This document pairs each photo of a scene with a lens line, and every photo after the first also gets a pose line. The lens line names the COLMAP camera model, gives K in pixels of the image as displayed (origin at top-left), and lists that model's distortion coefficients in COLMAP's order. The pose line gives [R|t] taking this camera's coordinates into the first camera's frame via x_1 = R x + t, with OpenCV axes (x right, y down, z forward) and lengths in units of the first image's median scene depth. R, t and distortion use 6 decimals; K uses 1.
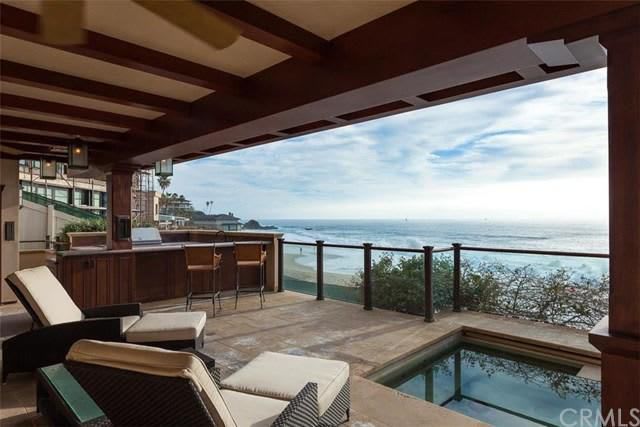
lens RADIAL K [[378.1, 0, 305.7], [0, 378.1, 215.9], [0, 0, 1]] dist [0.002442, 0.000677]
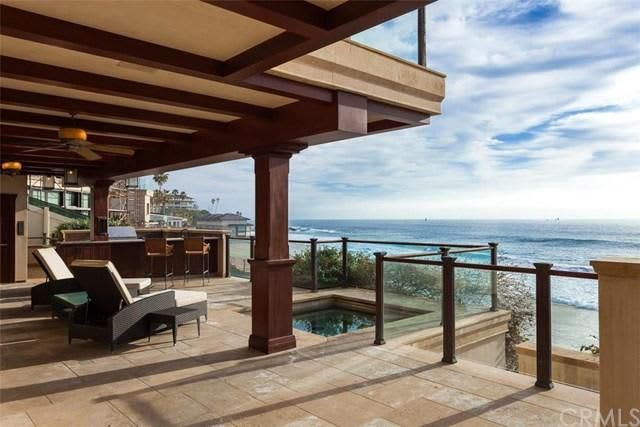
lens RADIAL K [[462.4, 0, 320.0], [0, 462.4, 213.5], [0, 0, 1]] dist [0.001187, 0.000224]
pose [[0.999262, -0.000382, -0.038407, 0.215007], [0.000238, 0.999993, -0.003762, -0.003570], [0.038408, 0.003750, 0.999255, -0.374917]]
